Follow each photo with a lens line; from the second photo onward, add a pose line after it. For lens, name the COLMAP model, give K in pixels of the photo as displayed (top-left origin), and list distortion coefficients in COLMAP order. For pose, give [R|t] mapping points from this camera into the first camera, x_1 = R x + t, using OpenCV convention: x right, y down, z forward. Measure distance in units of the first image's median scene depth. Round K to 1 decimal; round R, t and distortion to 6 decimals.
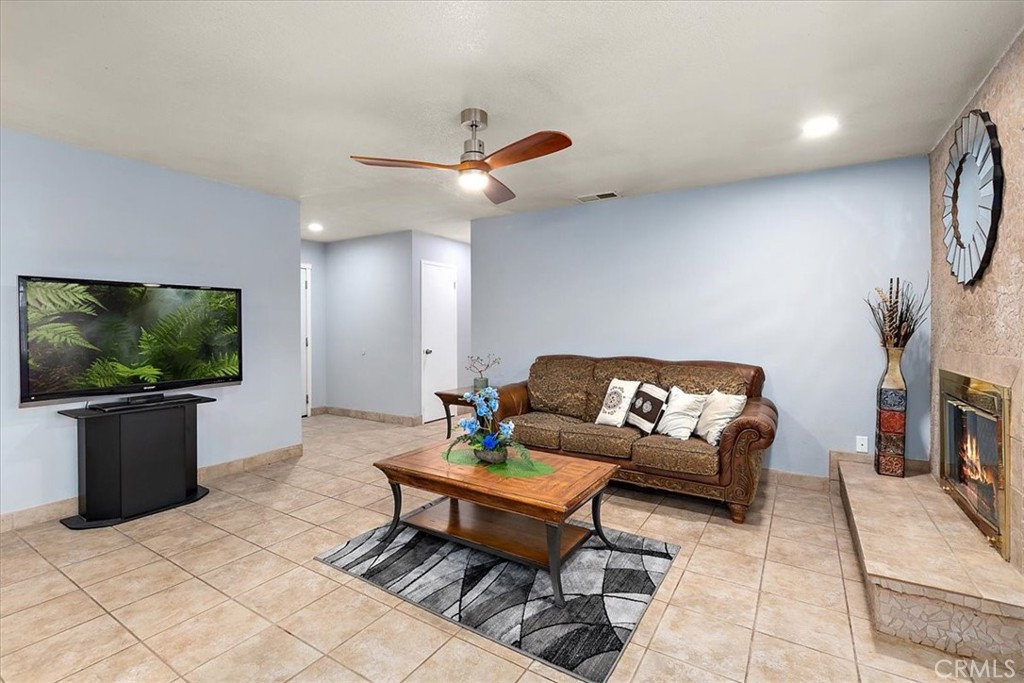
lens RADIAL K [[463.6, 0, 511.5], [0, 463.6, 333.6], [0, 0, 1]] dist [-0.000023, 0.000582]
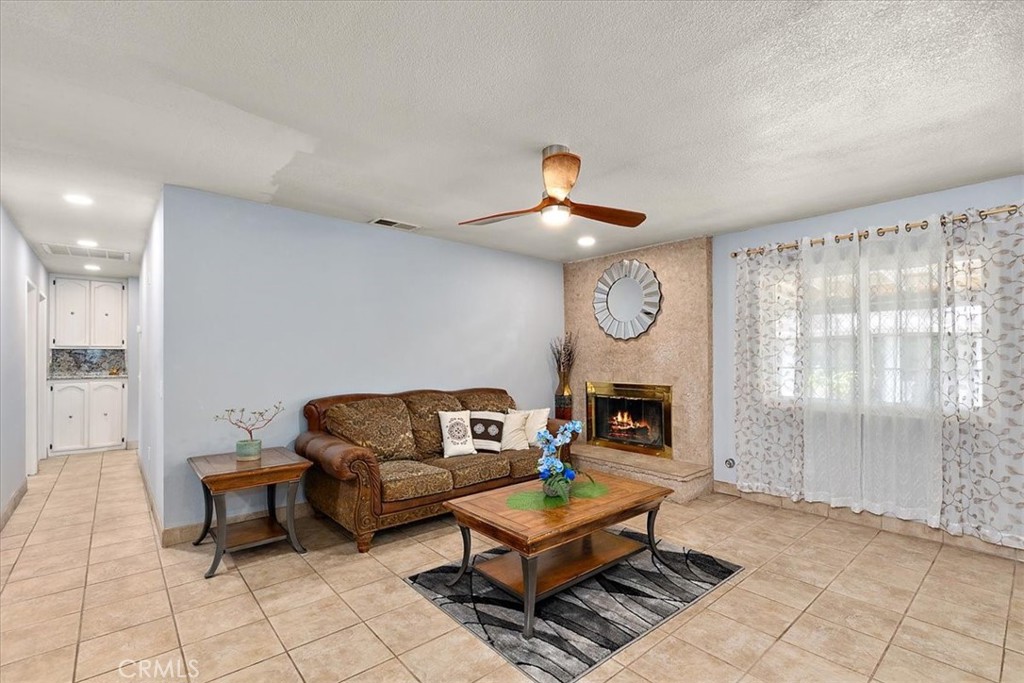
lens RADIAL K [[463.6, 0, 532.4], [0, 463.6, 346.7], [0, 0, 1]] dist [-0.000023, 0.000582]
pose [[0.269213, 0.017976, 0.962913, -0.888710], [0.010416, 0.999713, -0.021575, -0.027724], [-0.963024, 0.015838, 0.268949, 0.654017]]
